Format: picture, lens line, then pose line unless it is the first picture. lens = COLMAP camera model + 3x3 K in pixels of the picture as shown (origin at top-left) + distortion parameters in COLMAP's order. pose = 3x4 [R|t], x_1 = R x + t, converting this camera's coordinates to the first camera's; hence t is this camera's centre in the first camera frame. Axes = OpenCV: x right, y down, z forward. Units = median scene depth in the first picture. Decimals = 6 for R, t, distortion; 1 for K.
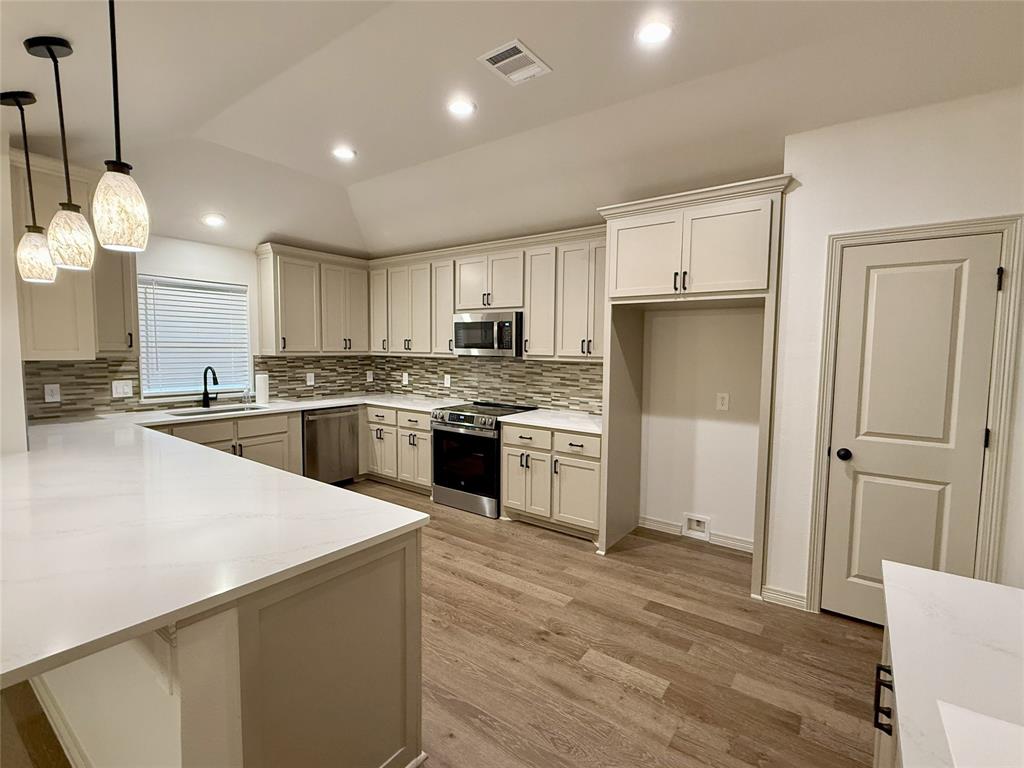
lens RADIAL K [[481.9, 0, 512.0], [0, 481.9, 384.0], [0, 0, 1]] dist [-0.001025, -0.000043]
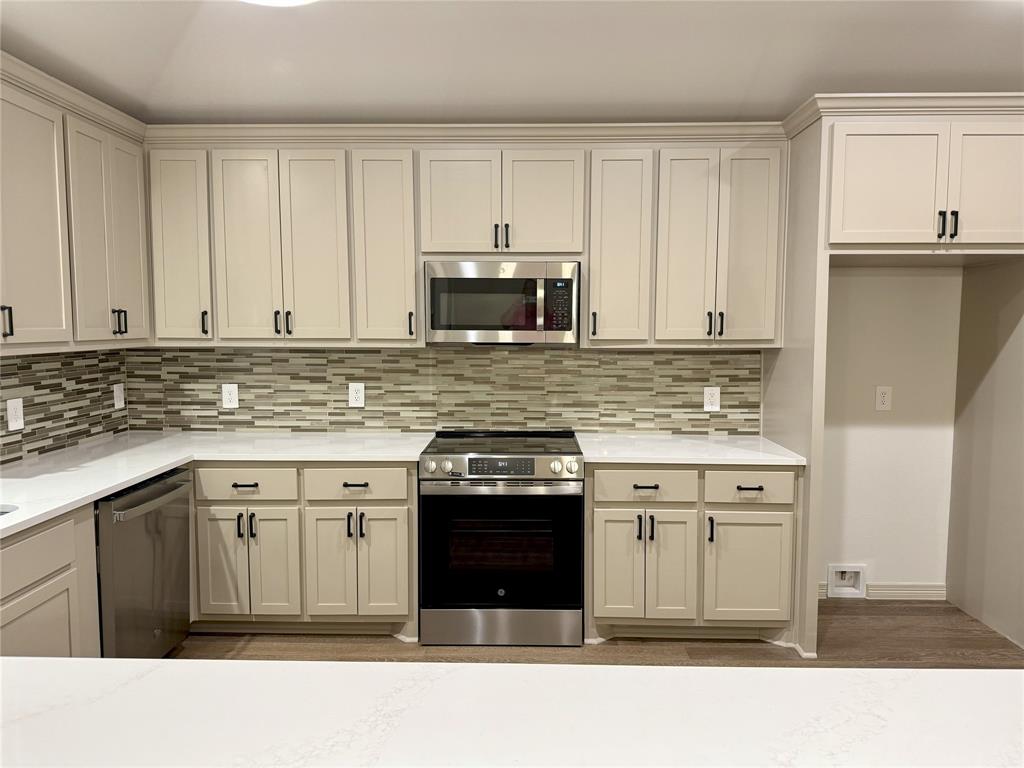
lens RADIAL K [[703.8, 0, 512.0], [0, 703.8, 384.0], [0, 0, 1]] dist [0.088063, -0.121537]
pose [[0.817550, -0.059182, 0.572808, -0.455686], [0.052645, 0.998221, 0.027998, -0.032196], [-0.573446, 0.007266, 0.819211, 0.334218]]
